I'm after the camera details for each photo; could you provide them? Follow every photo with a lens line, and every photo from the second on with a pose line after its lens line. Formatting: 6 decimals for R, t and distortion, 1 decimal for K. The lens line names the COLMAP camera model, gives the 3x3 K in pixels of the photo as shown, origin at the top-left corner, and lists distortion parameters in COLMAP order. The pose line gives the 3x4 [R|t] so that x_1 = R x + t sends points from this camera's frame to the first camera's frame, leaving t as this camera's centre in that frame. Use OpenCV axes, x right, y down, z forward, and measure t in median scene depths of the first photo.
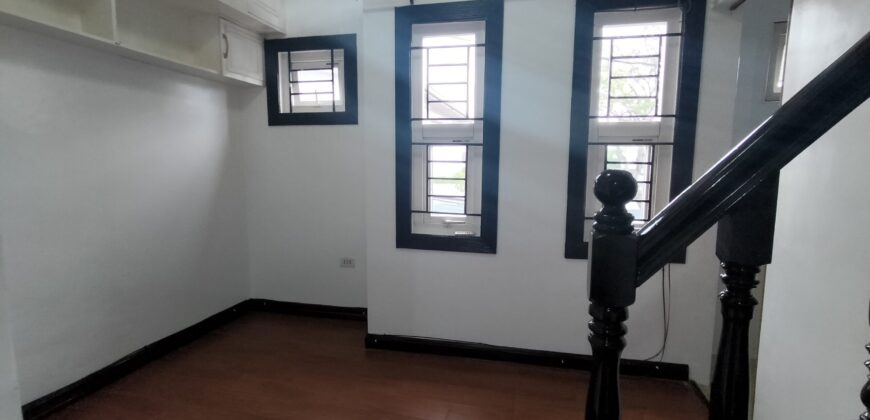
lens RADIAL K [[400.4, 0, 438.3], [0, 400.4, 201.1], [0, 0, 1]] dist [0.008644, 0.004958]
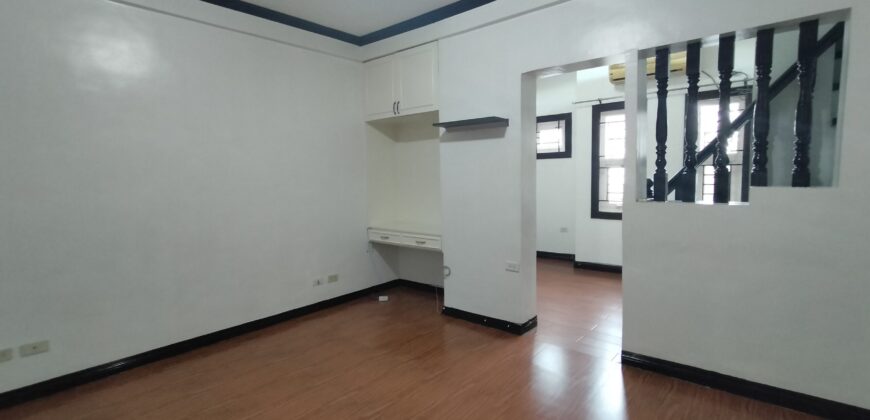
lens RADIAL K [[400.4, 0, 443.3], [0, 400.4, 210.2], [0, 0, 1]] dist [0.008644, 0.004958]
pose [[0.889647, 0.016031, -0.456367, 0.165430], [-0.022494, 0.999709, -0.008733, 0.113094], [0.456094, 0.018035, 0.889749, -1.220602]]
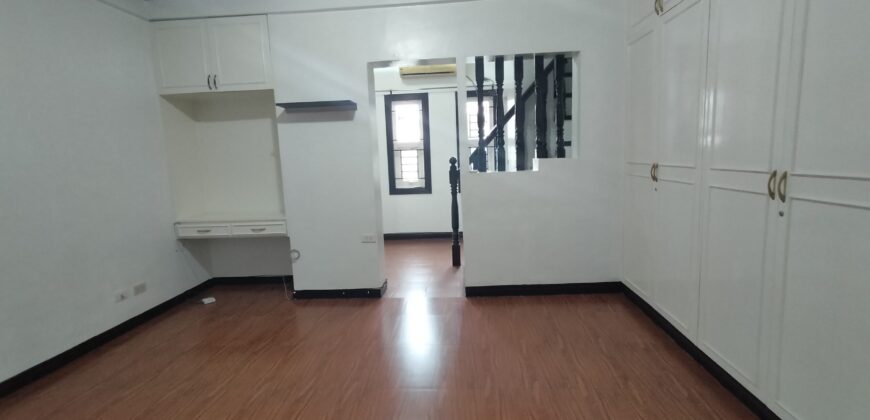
lens RADIAL K [[400.4, 0, 444.2], [0, 400.4, 203.9], [0, 0, 1]] dist [0.008644, 0.004958]
pose [[0.986183, -0.064720, 0.152493, -0.155045], [0.061961, 0.997819, 0.022779, 0.139201], [-0.153635, -0.013015, 0.988042, -1.407100]]
